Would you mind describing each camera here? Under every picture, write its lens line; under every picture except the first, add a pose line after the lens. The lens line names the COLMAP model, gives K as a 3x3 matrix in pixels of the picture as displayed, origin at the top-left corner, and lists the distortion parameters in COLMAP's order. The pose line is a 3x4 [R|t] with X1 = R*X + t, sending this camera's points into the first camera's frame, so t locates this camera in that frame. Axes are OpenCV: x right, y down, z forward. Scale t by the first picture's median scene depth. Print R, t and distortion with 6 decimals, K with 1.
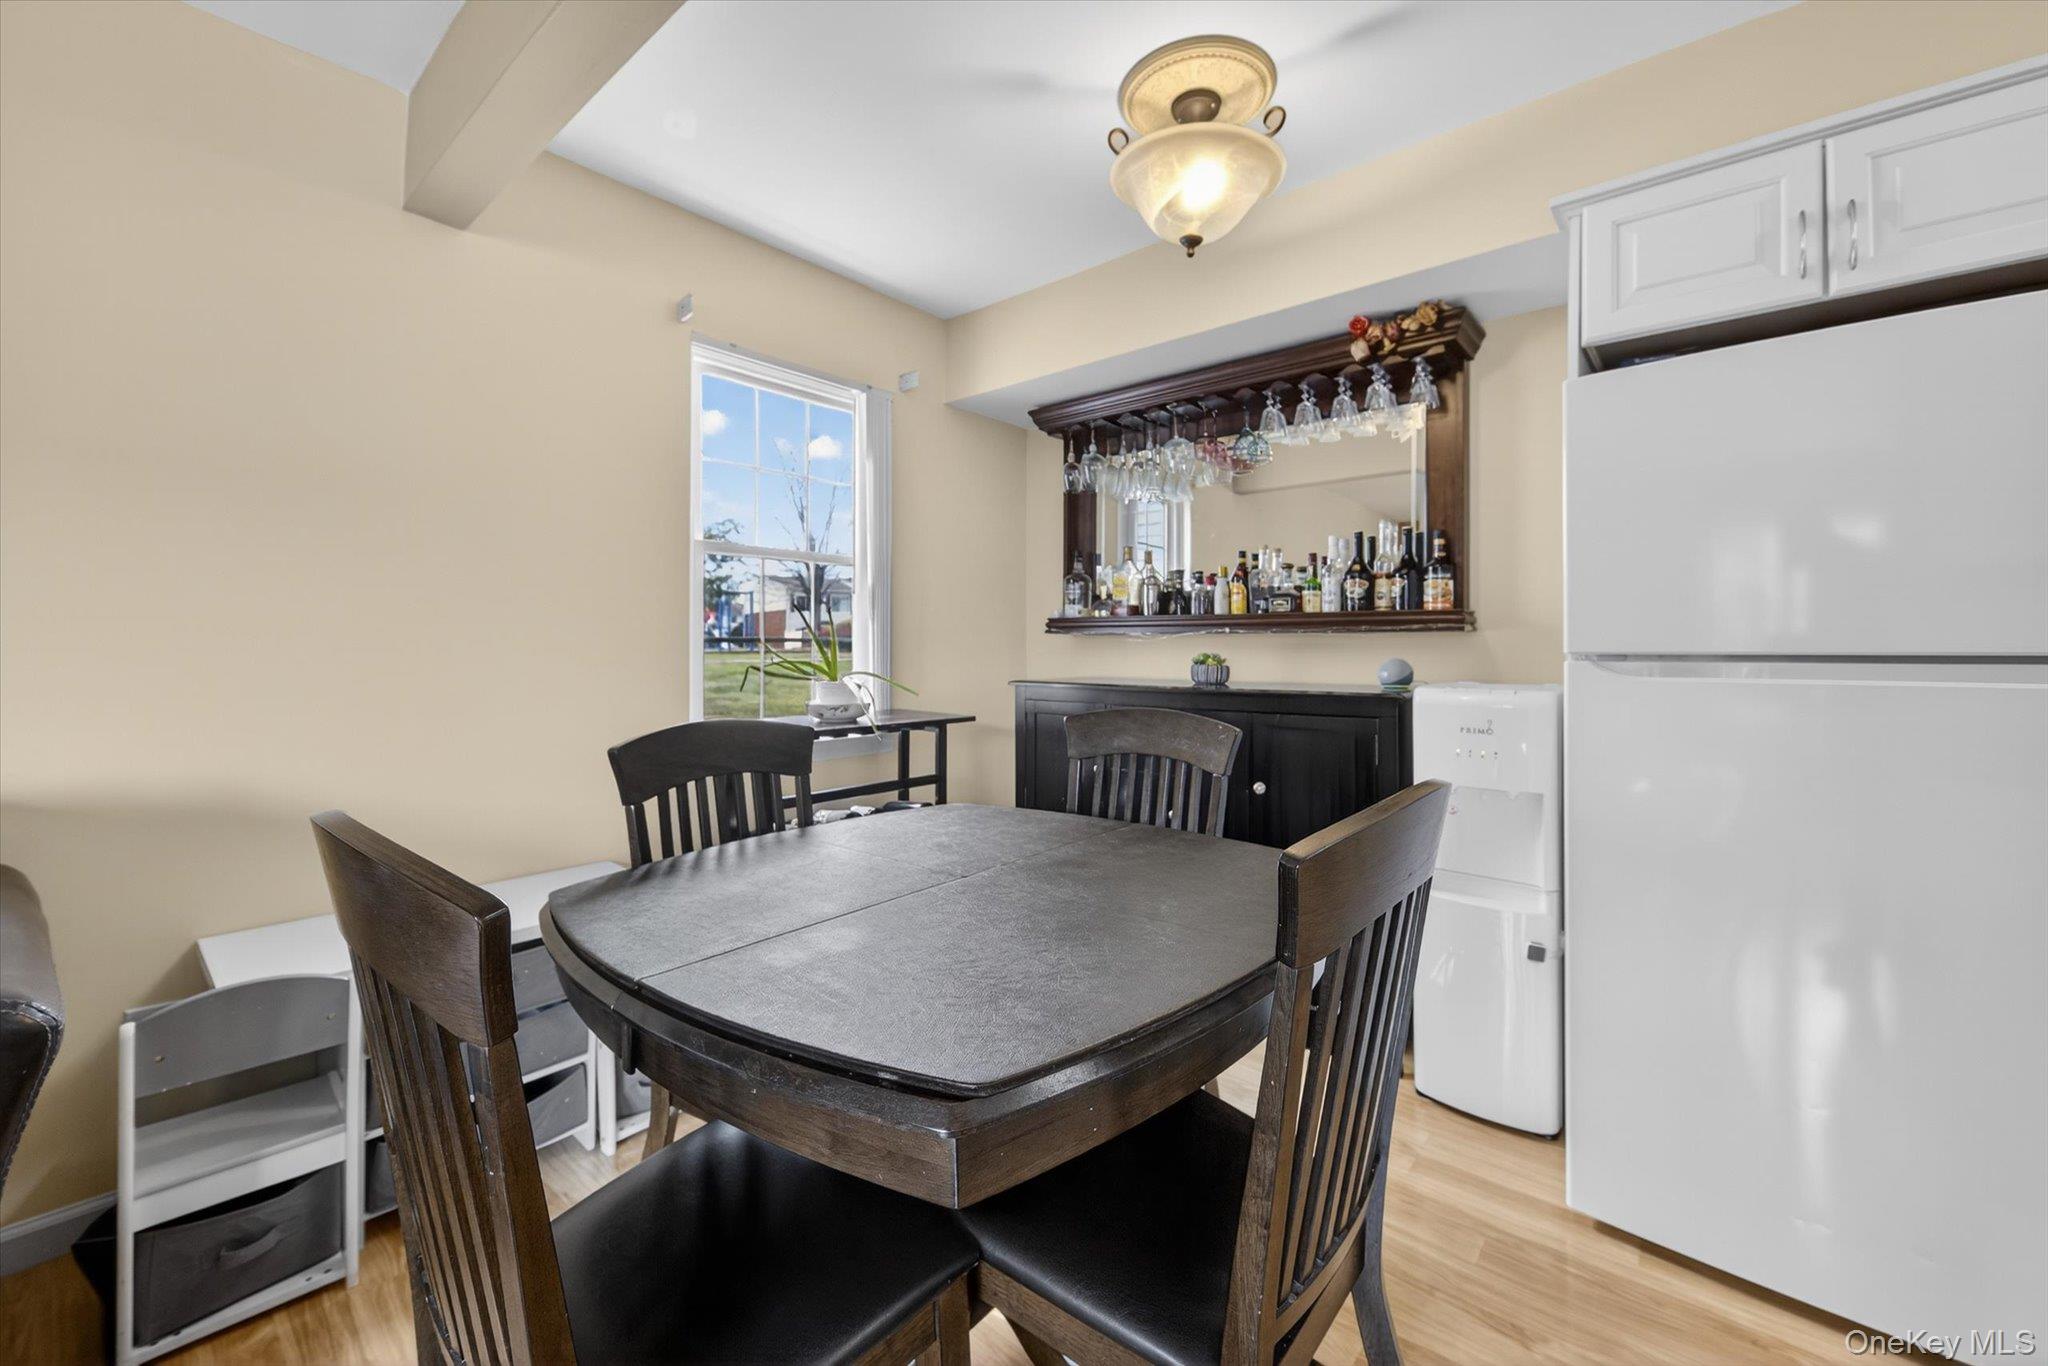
lens RADIAL K [[805.4, 0, 1037.5], [0, 805.4, 613.2], [0, 0, 1]] dist [-0.000484, -0.000189]
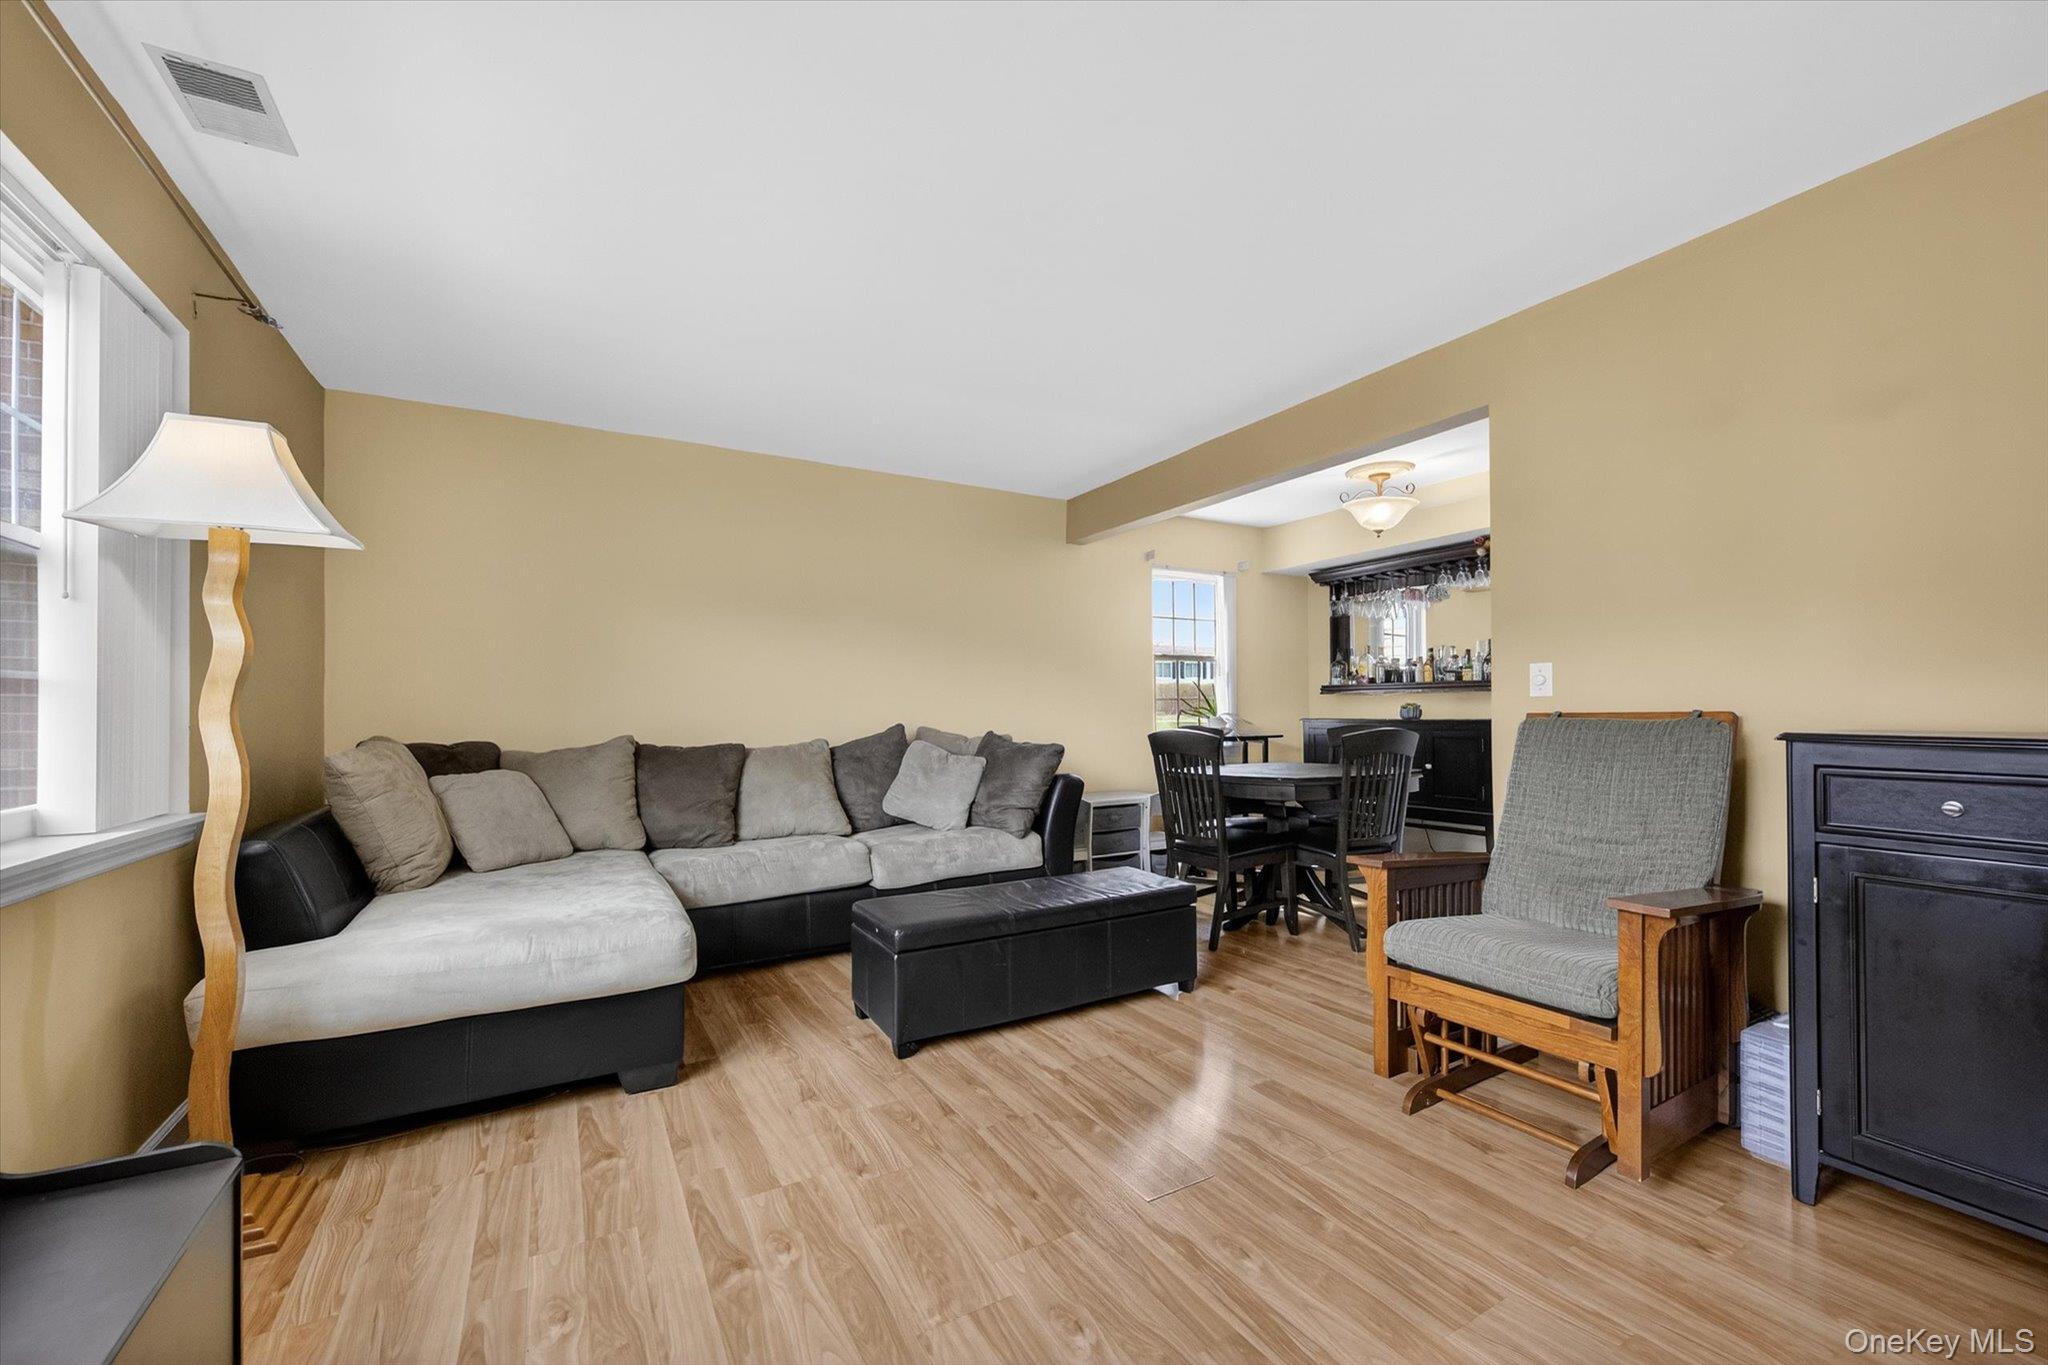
lens RADIAL K [[813.0, 0, 1026.3], [0, 813.0, 705.7], [0, 0, 1]] dist [0.009788, -0.006845]
pose [[0.938719, -0.008363, -0.344583, 0.022186], [0.020112, 0.999331, 0.030536, -0.019650], [0.344097, -0.035595, 0.938259, -1.080474]]
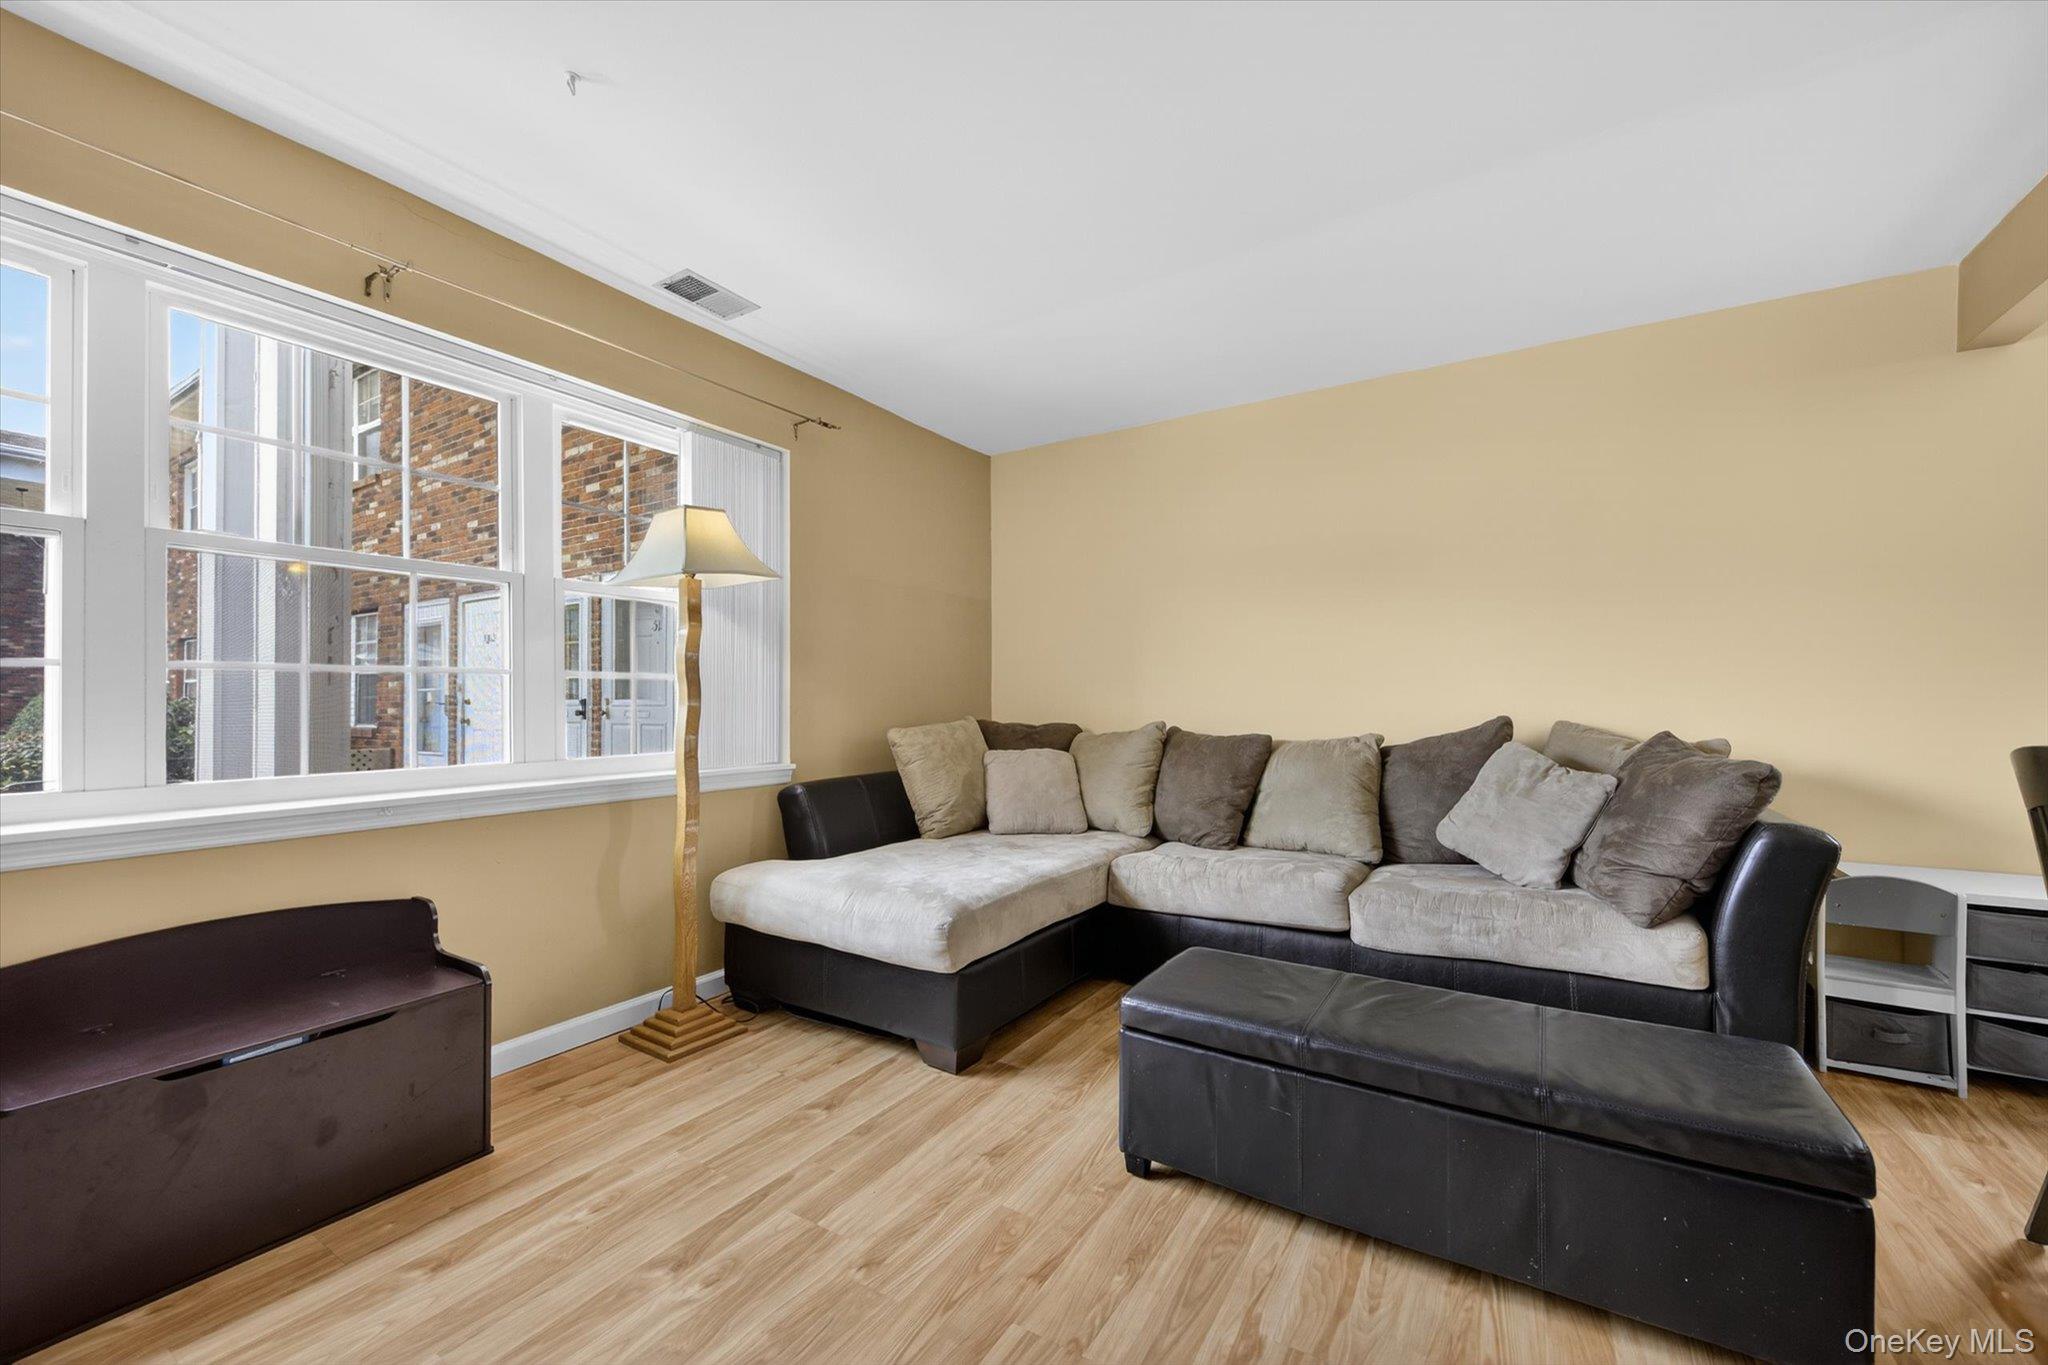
lens RADIAL K [[792.5, 0, 1018.6], [0, 792.5, 706.1], [0, 0, 1]] dist [0.009619, -0.005912]
pose [[0.136743, 0.004343, -0.990597, 0.194424], [0.042301, 0.999053, 0.010220, 0.006484], [0.989703, -0.043301, 0.136430, -0.480074]]
